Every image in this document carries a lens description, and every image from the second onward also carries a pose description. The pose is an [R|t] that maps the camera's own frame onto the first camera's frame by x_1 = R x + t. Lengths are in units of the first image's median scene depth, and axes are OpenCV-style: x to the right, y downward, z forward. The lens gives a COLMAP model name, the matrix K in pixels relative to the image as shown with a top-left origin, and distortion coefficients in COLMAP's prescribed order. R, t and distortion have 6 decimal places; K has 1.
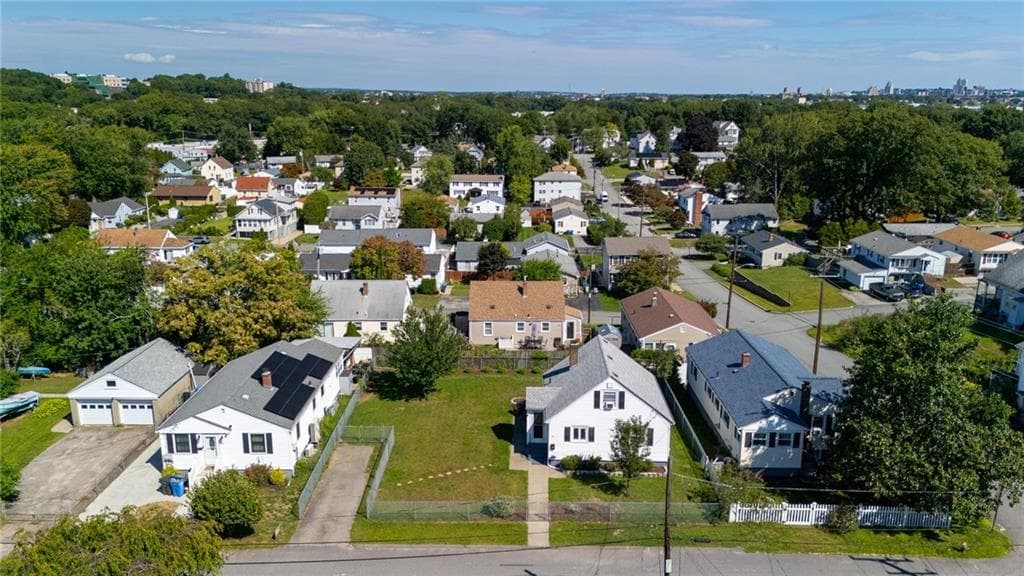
lens RADIAL K [[730.3, 0, 512.0], [0, 730.3, 288.0], [0, 0, 1]] dist [0.000776, 0.000040]
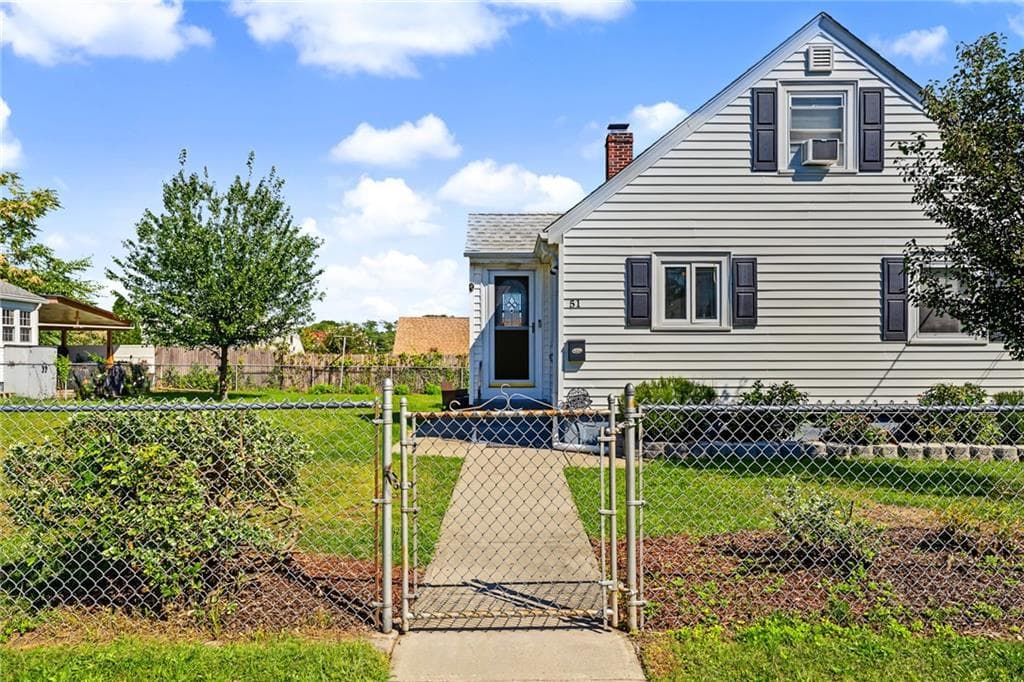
lens RADIAL K [[671.6, 0, 512.0], [0, 671.6, 341.0], [0, 0, 1]] dist [0.021826, 0.001014]
pose [[0.999638, 0.004816, 0.026476, 0.030650], [0.002601, 0.961954, -0.273199, 0.273648], [-0.026785, 0.273169, 0.961593, 0.806202]]
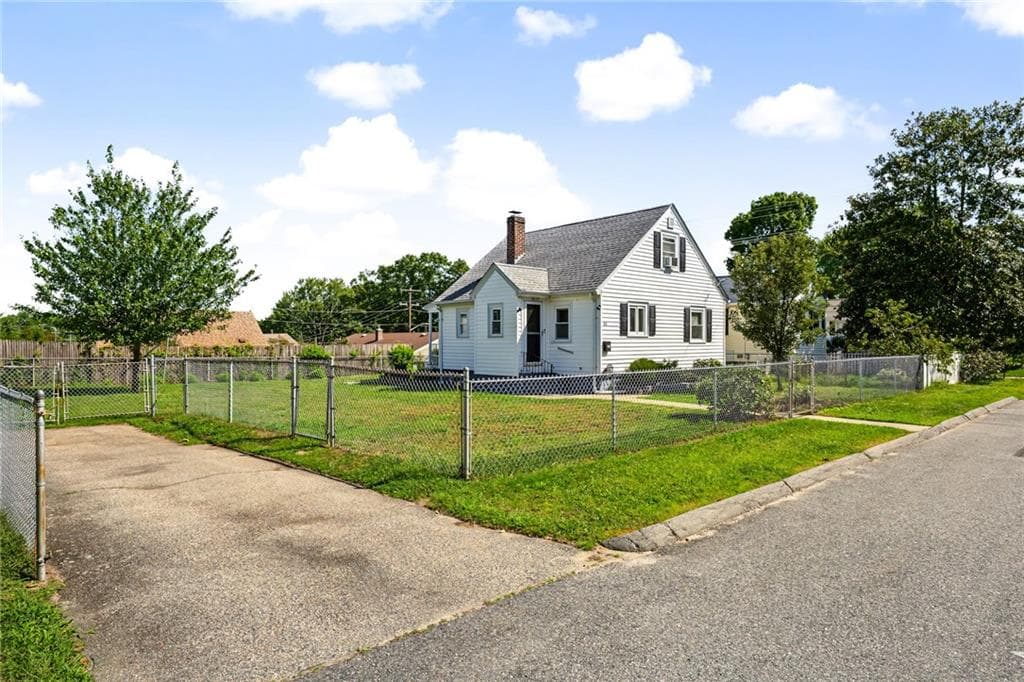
lens RADIAL K [[620.2, 0, 512.0], [0, 620.2, 341.0], [0, 0, 1]] dist [-0.000366, 0.000261]
pose [[0.719889, 0.005832, 0.694065, -0.272298], [0.173822, 0.966585, -0.188411, 0.281980], [-0.671972, 0.256278, 0.694820, 0.765616]]
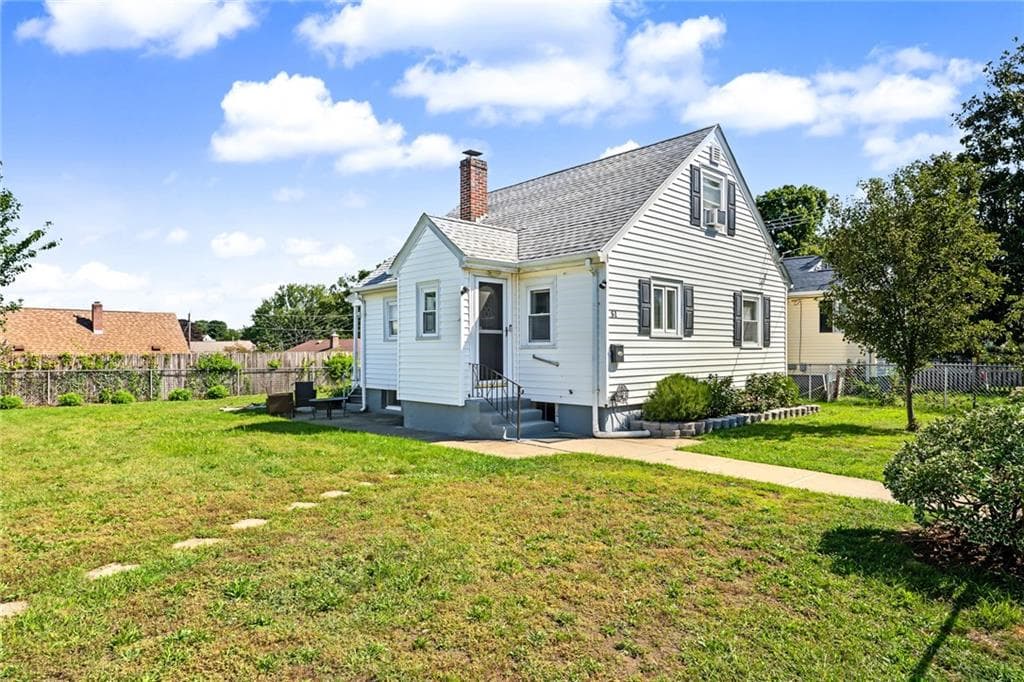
lens RADIAL K [[603.5, 0, 512.6], [0, 603.5, 348.7], [0, 0, 1]] dist [0.002180, 0.000156]
pose [[0.709609, 0.005956, 0.704571, -0.130532], [0.177912, 0.966047, -0.187351, 0.252930], [-0.681765, 0.258298, 0.684455, 0.879942]]
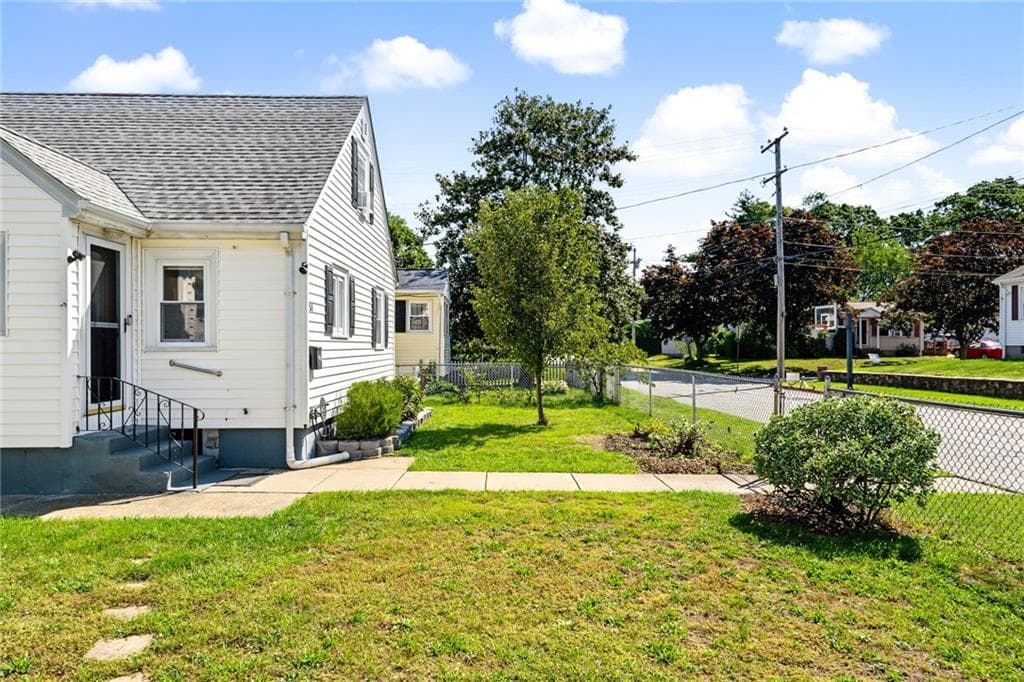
lens RADIAL K [[671.6, 0, 512.0], [0, 671.6, 341.0], [0, 0, 1]] dist [0.021826, 0.001014]
pose [[-0.038062, 0.015539, 0.999155, -0.142669], [0.255356, 0.966833, -0.005308, 0.230263], [-0.966098, 0.254938, -0.040767, 0.959598]]
